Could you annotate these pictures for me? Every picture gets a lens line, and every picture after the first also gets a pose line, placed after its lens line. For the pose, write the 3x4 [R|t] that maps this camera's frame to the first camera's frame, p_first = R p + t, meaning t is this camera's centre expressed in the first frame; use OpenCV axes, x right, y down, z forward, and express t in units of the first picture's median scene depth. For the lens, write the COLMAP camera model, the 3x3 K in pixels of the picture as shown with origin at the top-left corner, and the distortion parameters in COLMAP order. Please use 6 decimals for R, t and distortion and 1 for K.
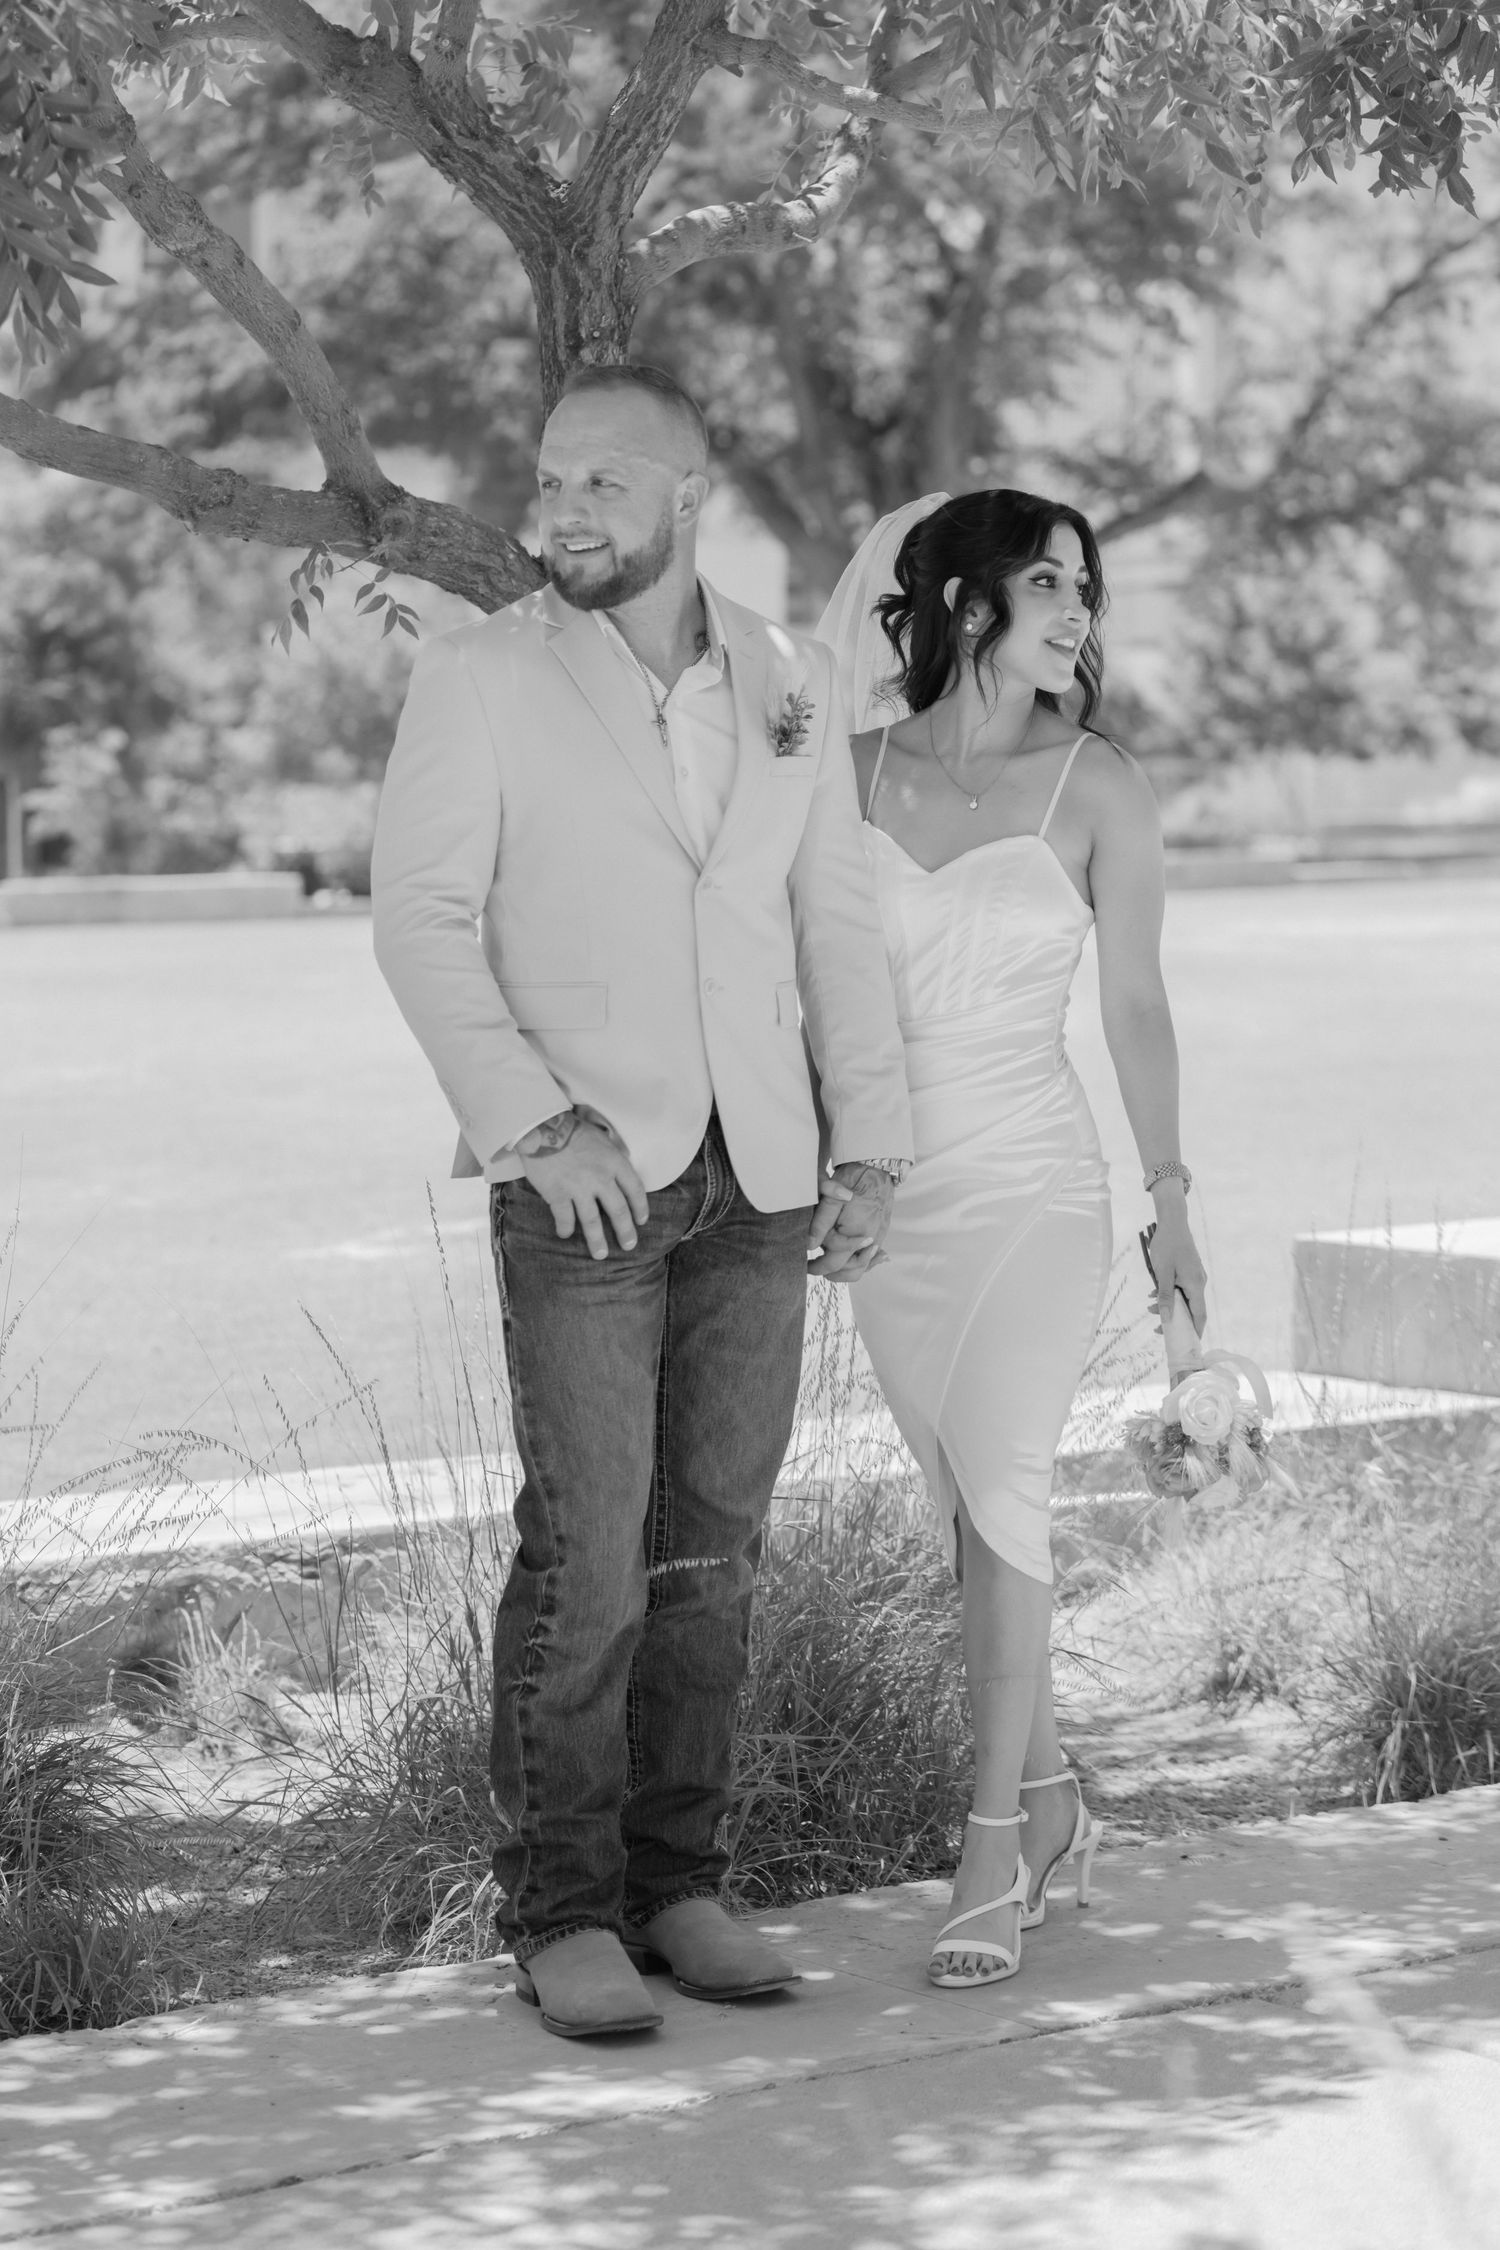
lens RADIAL K [[5763.4, 0, 750.0], [0, 5763.4, 1125.0], [0, 0, 1]] dist [-0.144179, -0.627615]
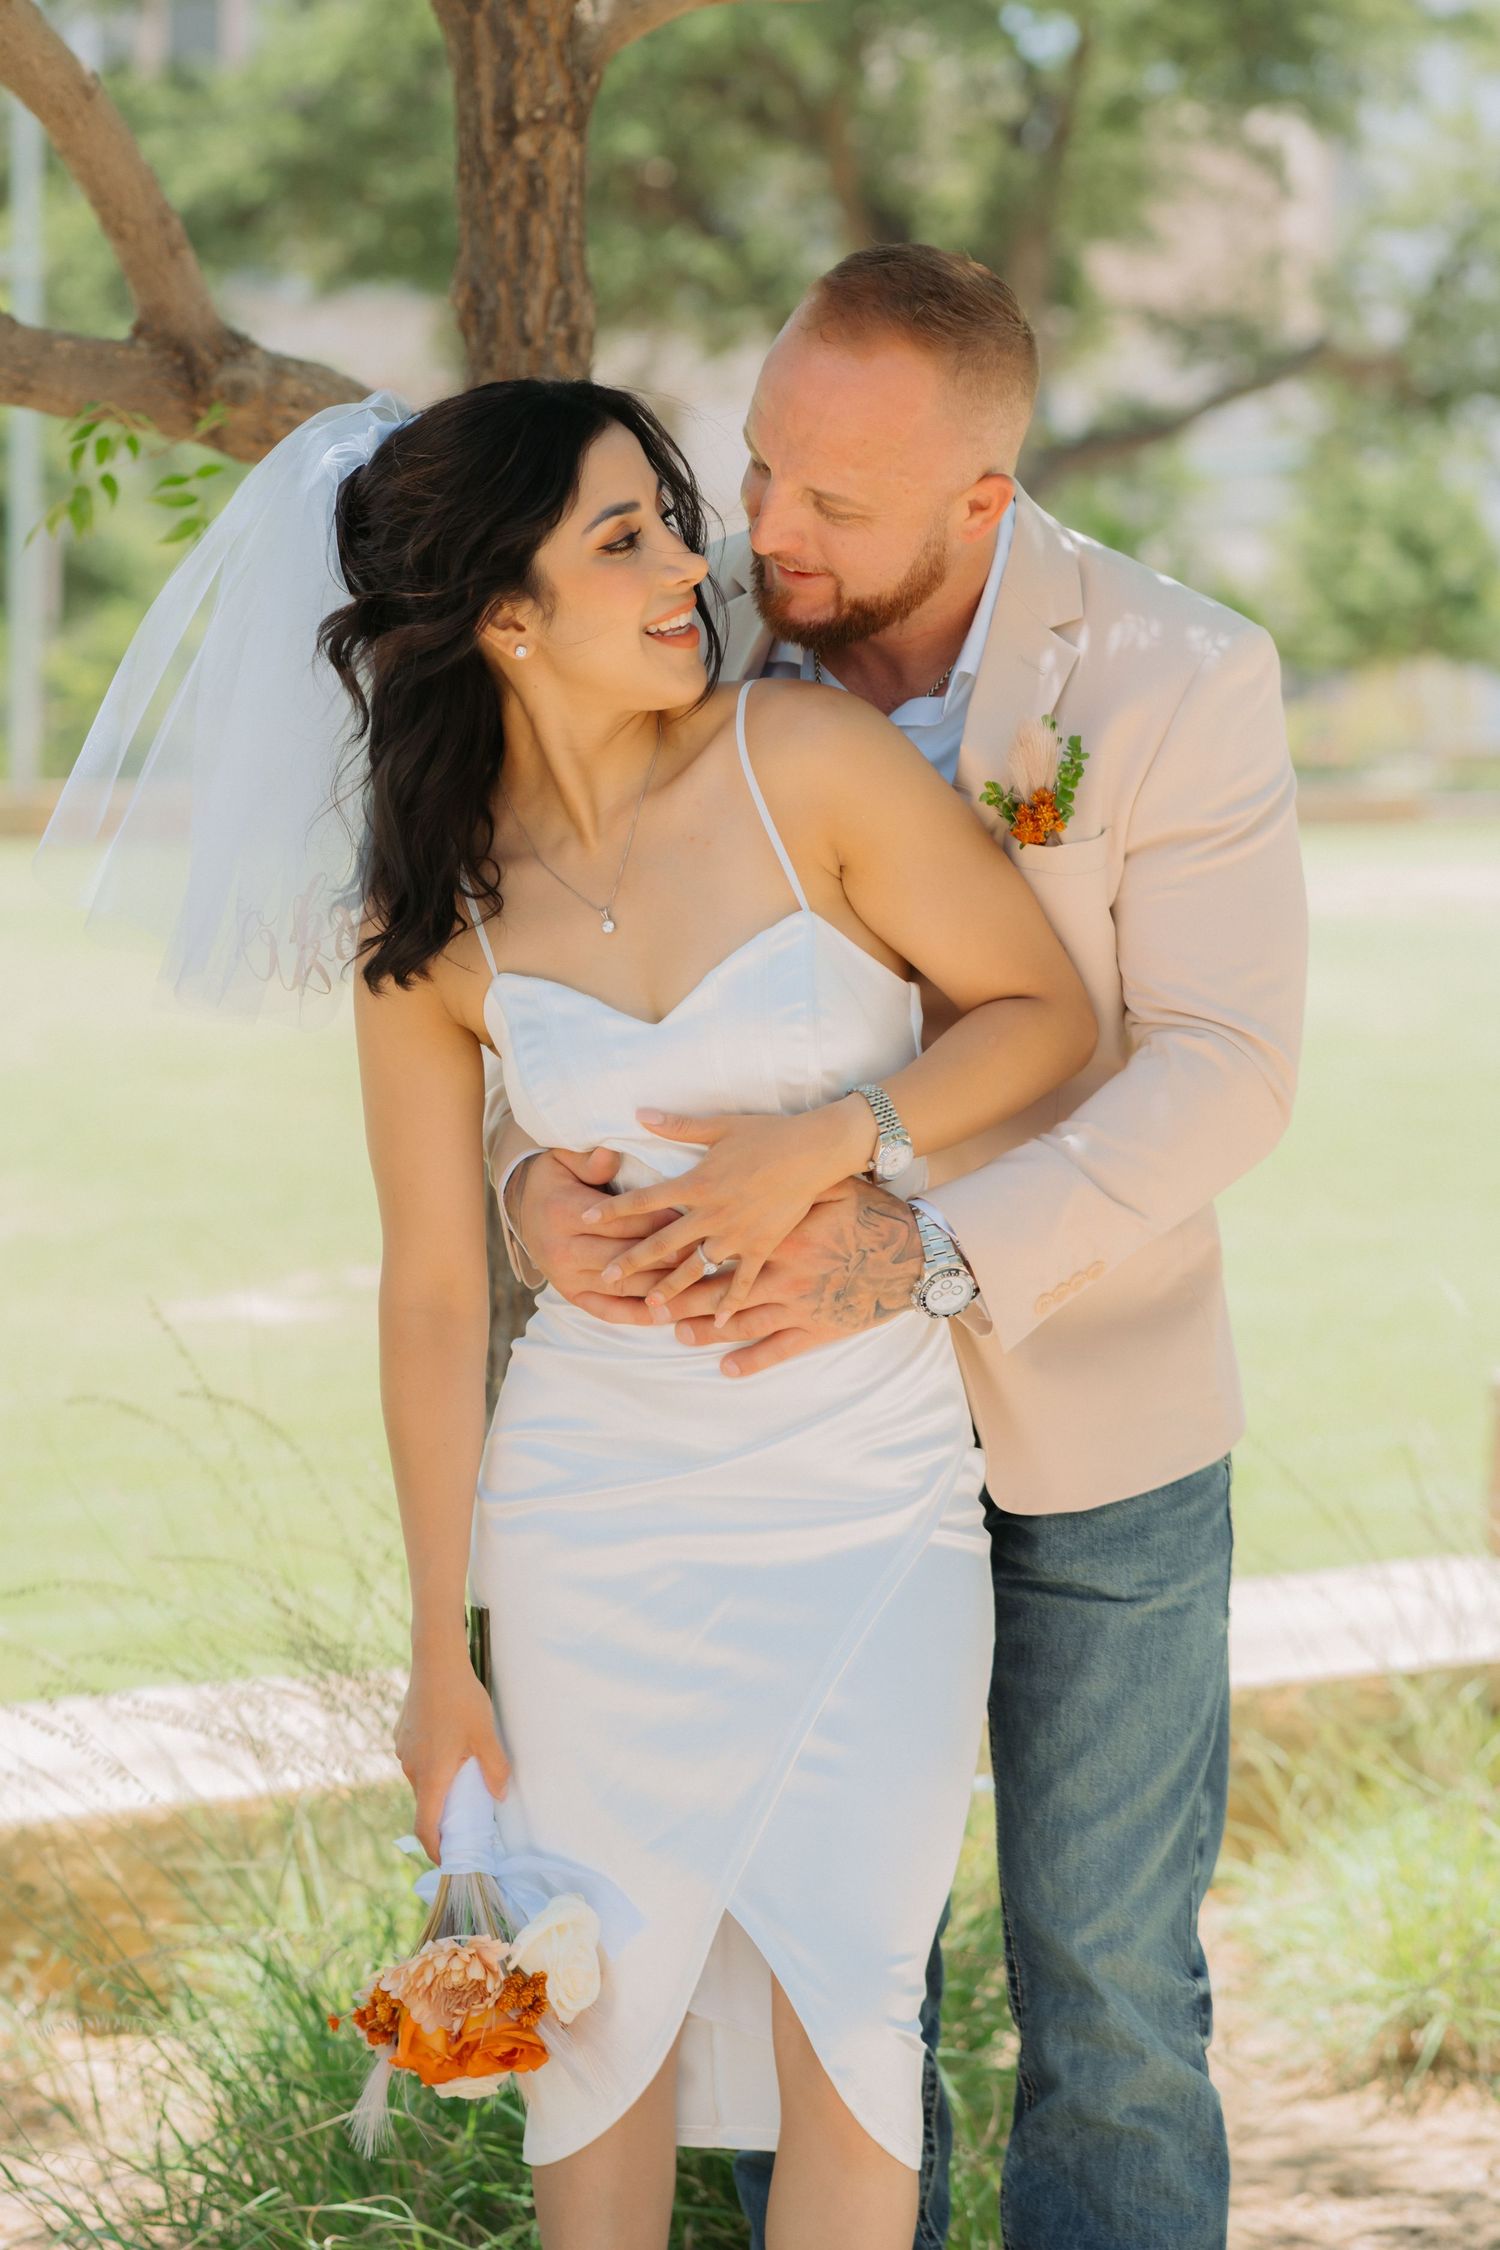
lens RADIAL K [[5763.4, 0, 750.0], [0, 5763.4, 1125.0], [0, 0, 1]] dist [-0.144179, -0.627615]
pose [[0.999776, 0.019716, -0.007757, 0.002616], [-0.019512, 0.999484, 0.025497, -0.016822], [0.008256, -0.025340, 0.999645, 0.149257]]
